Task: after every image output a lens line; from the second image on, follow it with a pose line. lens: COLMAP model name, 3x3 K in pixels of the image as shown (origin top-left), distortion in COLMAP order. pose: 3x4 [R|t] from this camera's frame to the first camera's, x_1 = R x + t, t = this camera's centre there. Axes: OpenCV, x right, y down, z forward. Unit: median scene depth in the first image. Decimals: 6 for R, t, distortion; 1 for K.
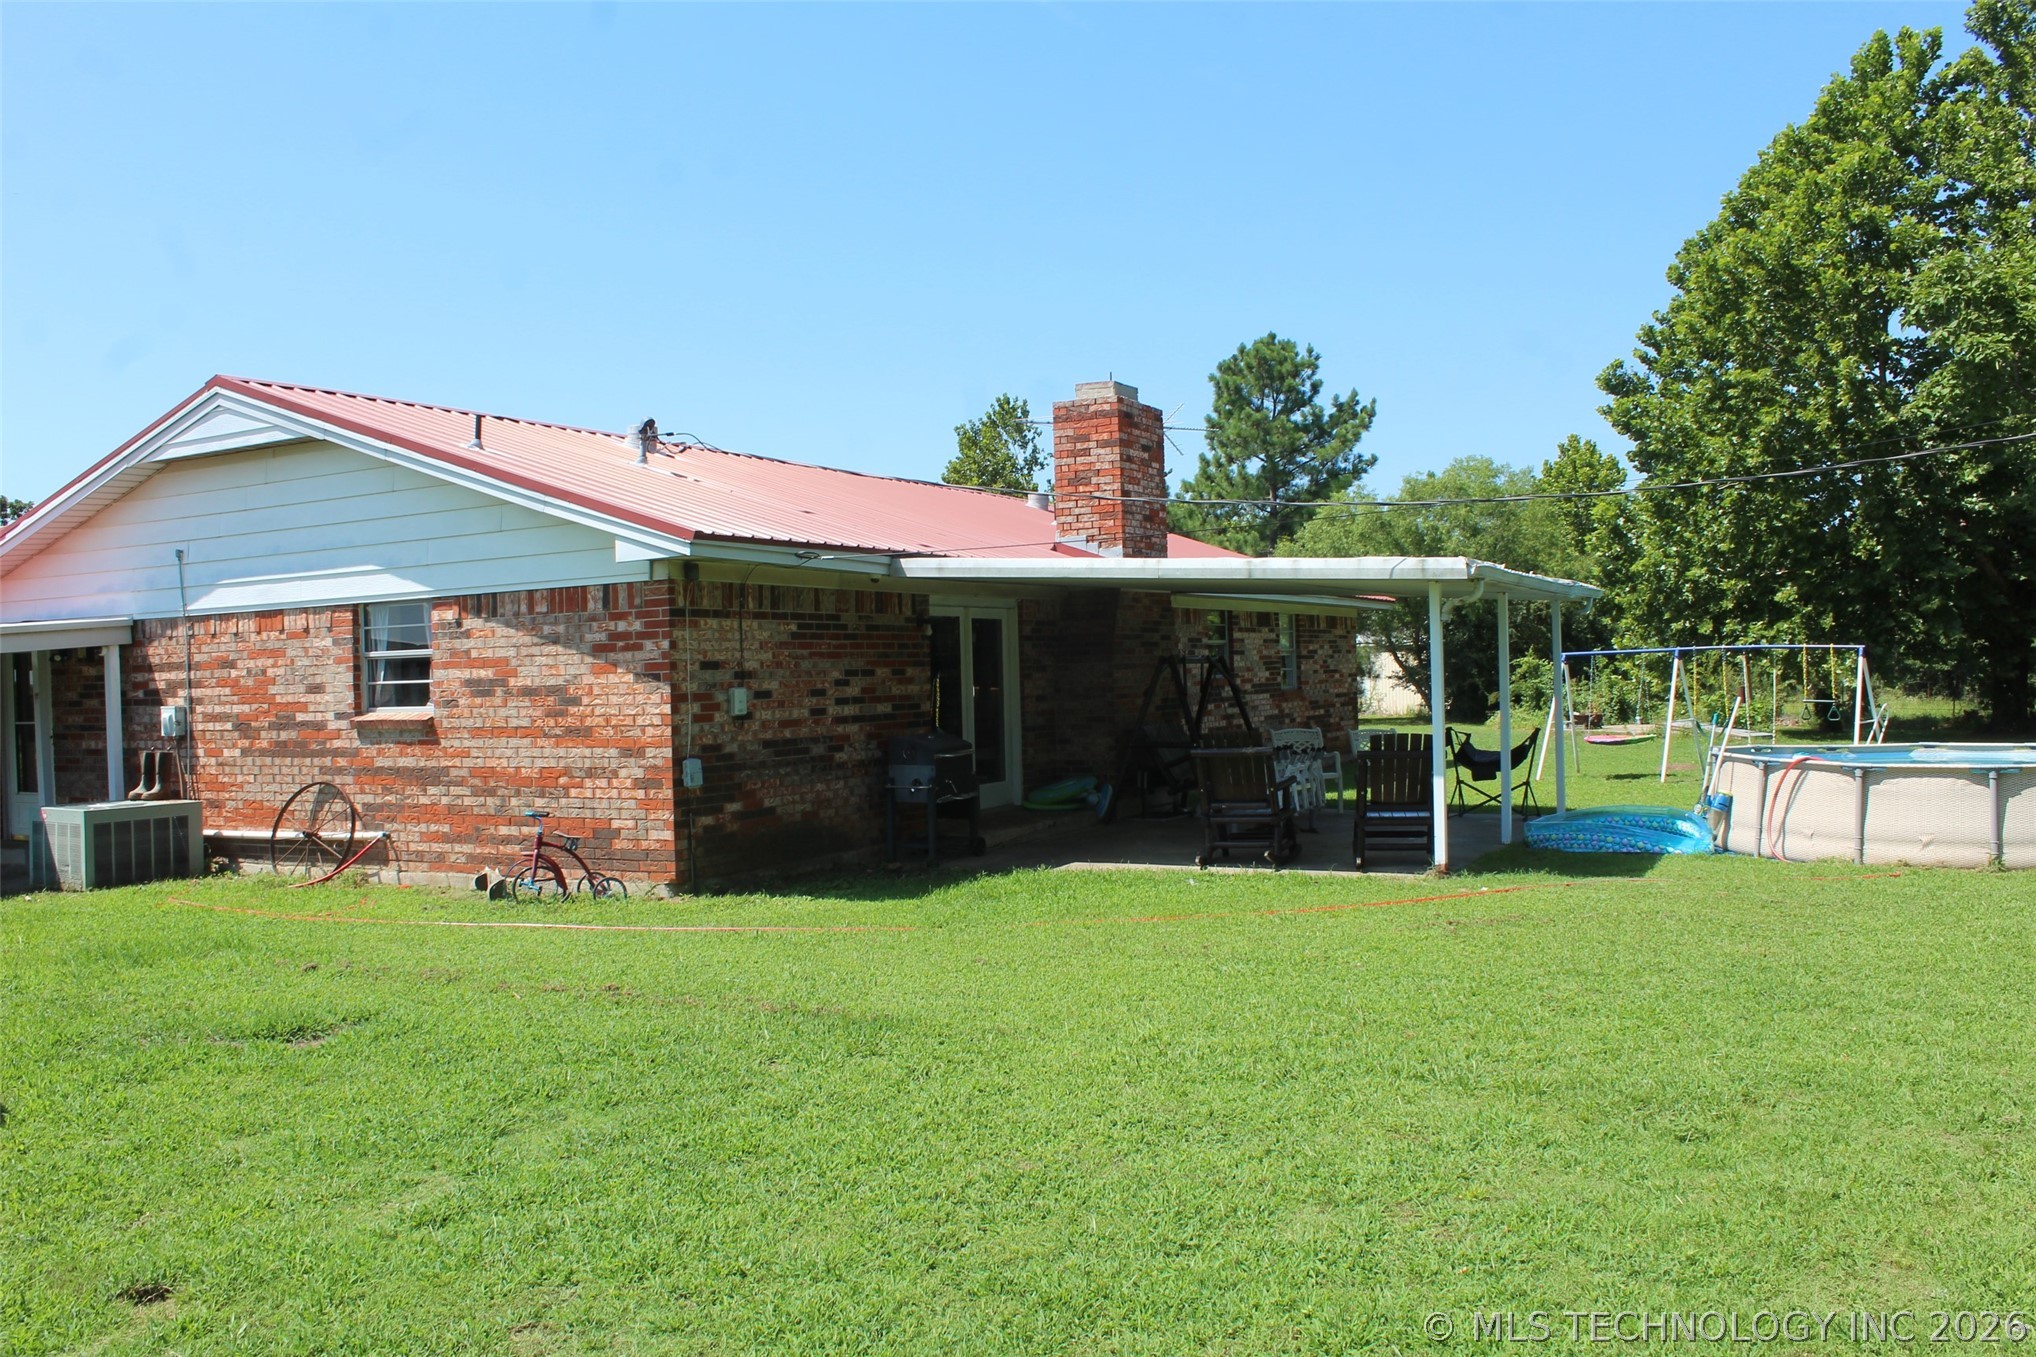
lens RADIAL K [[1679.2, 0, 1011.7], [0, 1679.2, 693.8], [0, 0, 1]] dist [-0.164456, 0.141551]
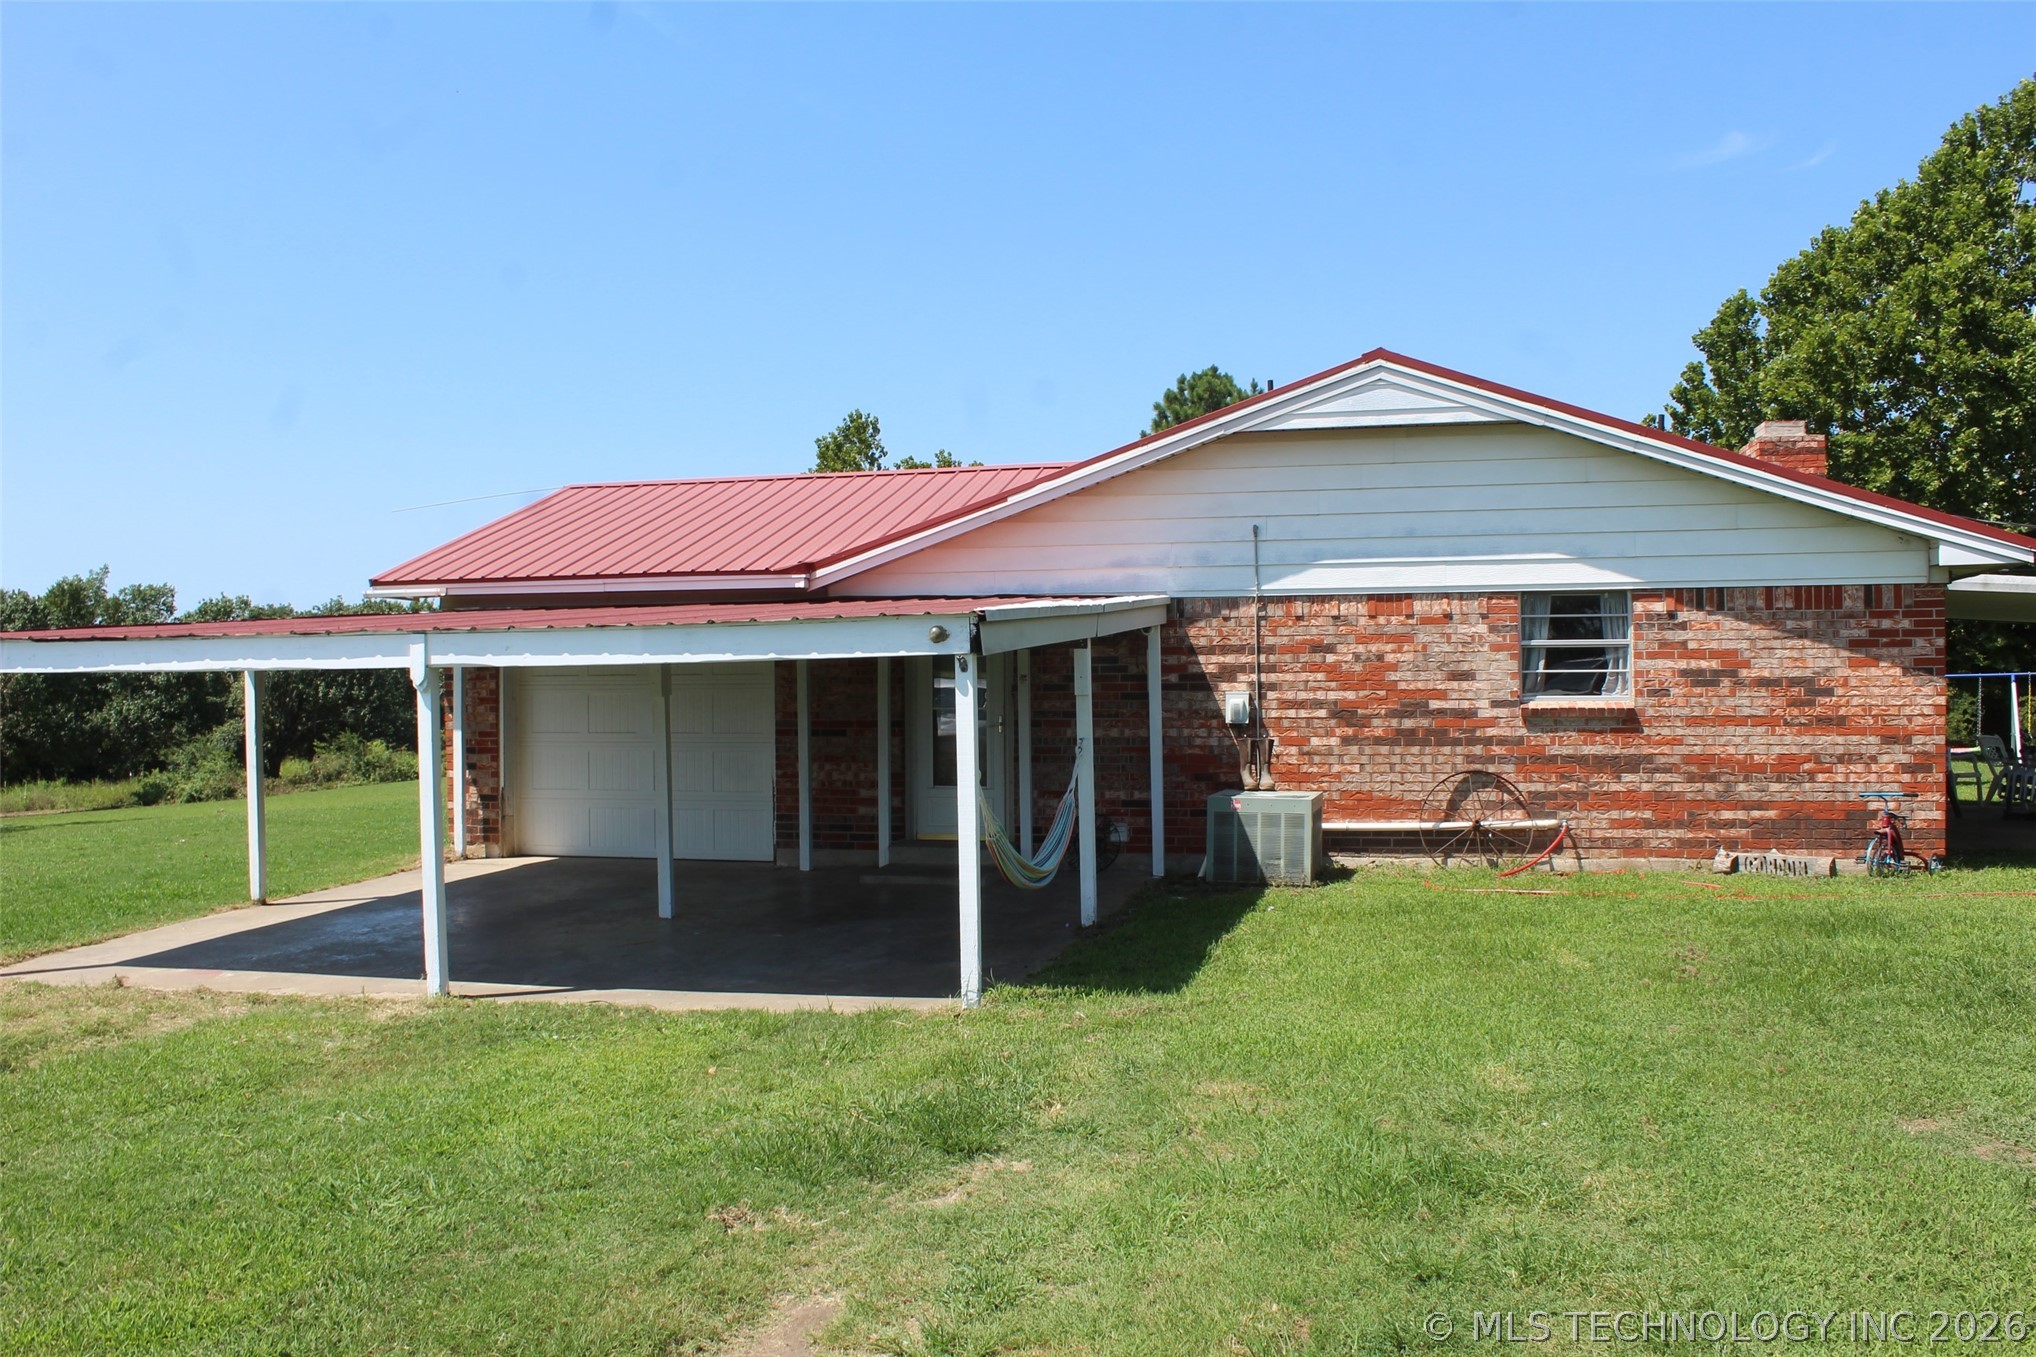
lens RADIAL K [[1679.2, 0, 1027.5], [0, 1679.2, 695.4], [0, 0, 1]] dist [-0.164456, 0.141551]
pose [[0.969868, 0.020071, 0.242802, -0.936792], [-0.016734, 0.999735, -0.015798, 0.029310], [-0.243055, 0.011258, 0.969947, 0.098364]]
